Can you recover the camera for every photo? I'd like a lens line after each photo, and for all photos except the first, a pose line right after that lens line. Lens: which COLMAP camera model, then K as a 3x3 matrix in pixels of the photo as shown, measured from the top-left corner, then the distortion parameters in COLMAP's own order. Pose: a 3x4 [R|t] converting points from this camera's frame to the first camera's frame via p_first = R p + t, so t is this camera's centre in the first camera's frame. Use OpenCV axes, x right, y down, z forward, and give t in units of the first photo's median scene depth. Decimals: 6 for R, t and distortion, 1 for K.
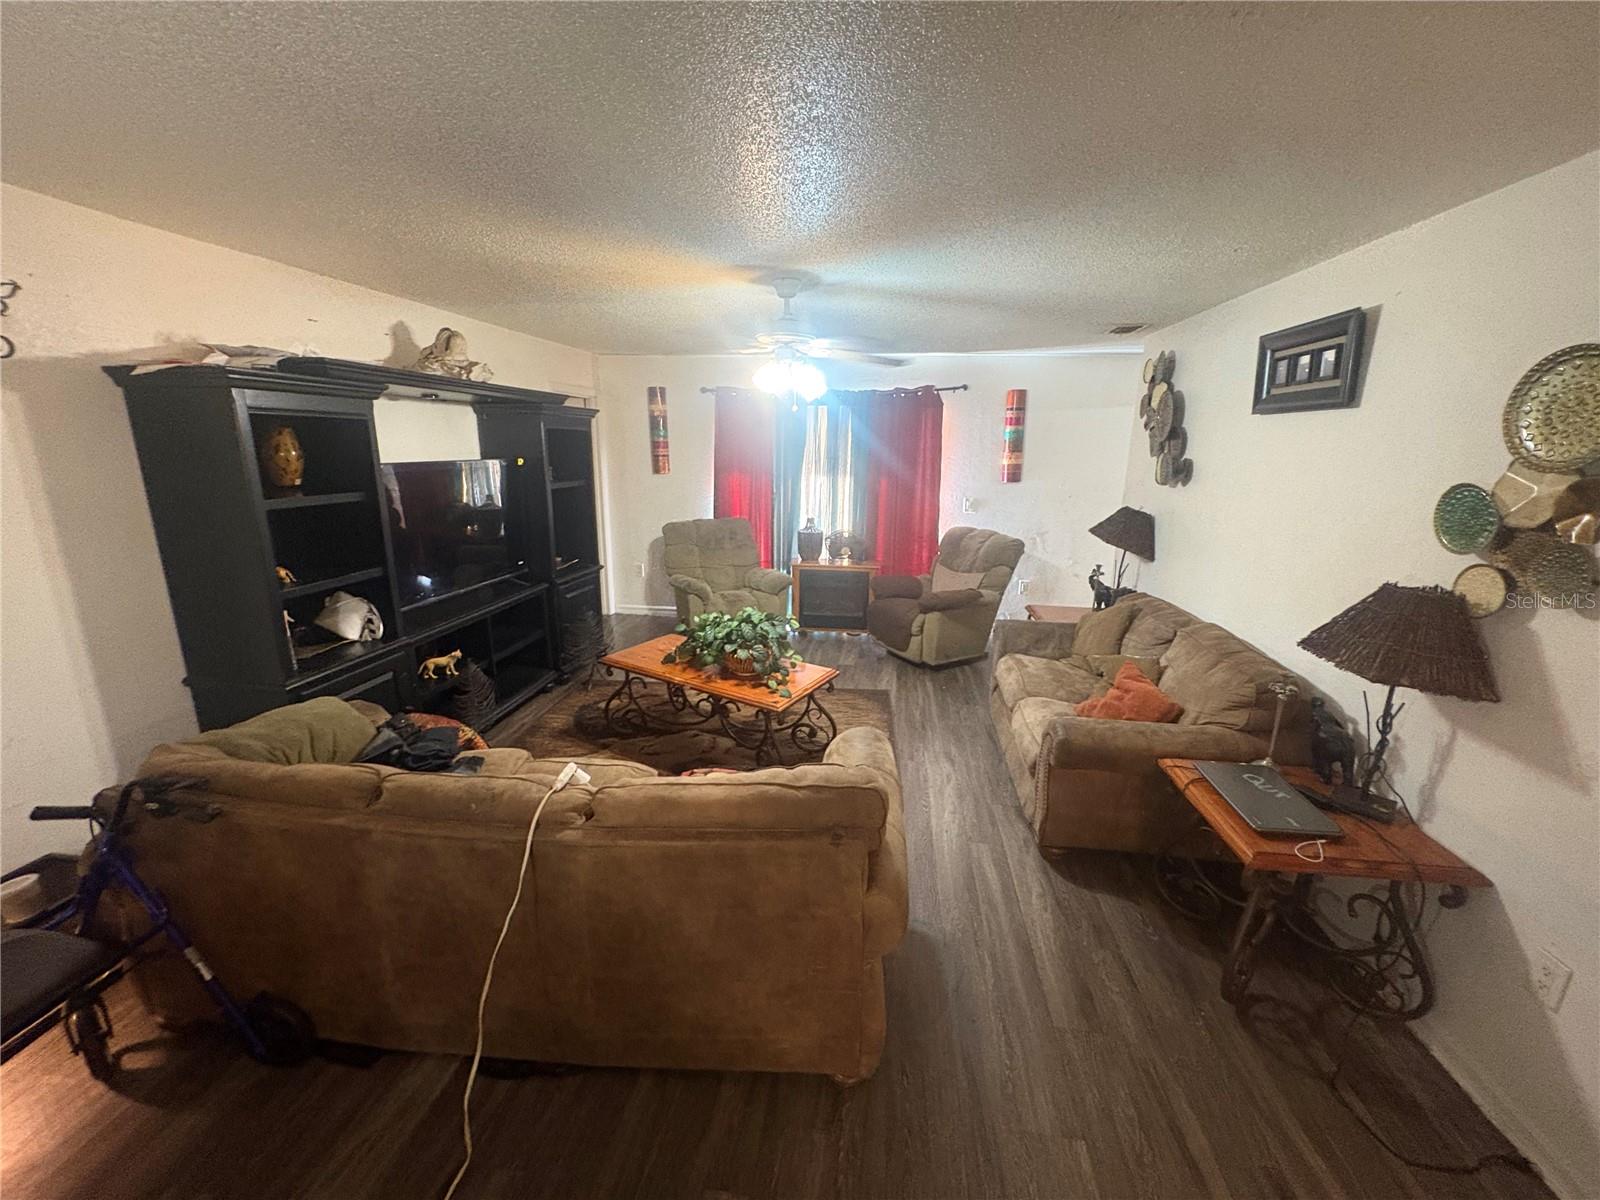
lens RADIAL K [[634.2, 0, 805.6], [0, 634.2, 602.0], [0, 0, 1]] dist [-0.002288, 0.000238]
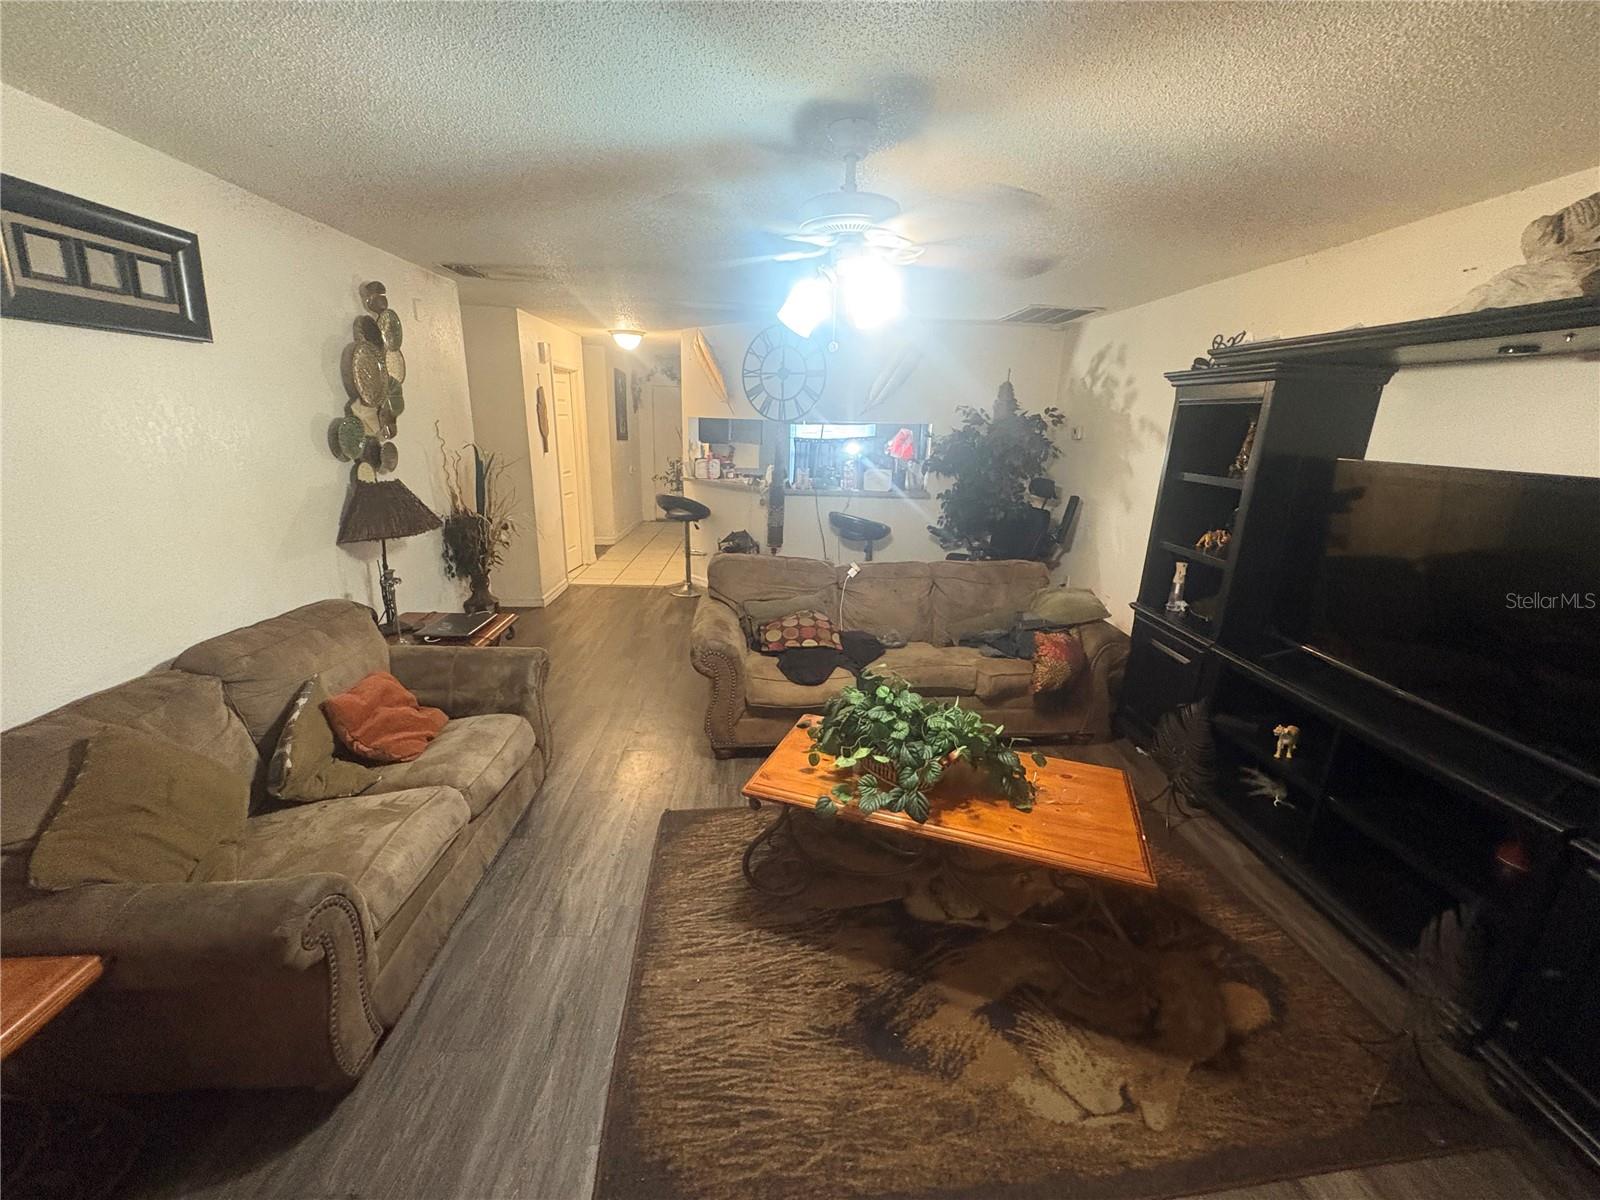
lens RADIAL K [[634.2, 0, 800.4], [0, 634.2, 597.0], [0, 0, 1]] dist [-0.002288, 0.000238]
pose [[-0.981905, 0.008905, -0.189162, 0.143833], [-0.085840, 0.869447, 0.486511, -0.446817], [0.168799, 0.493945, -0.852951, 1.859135]]
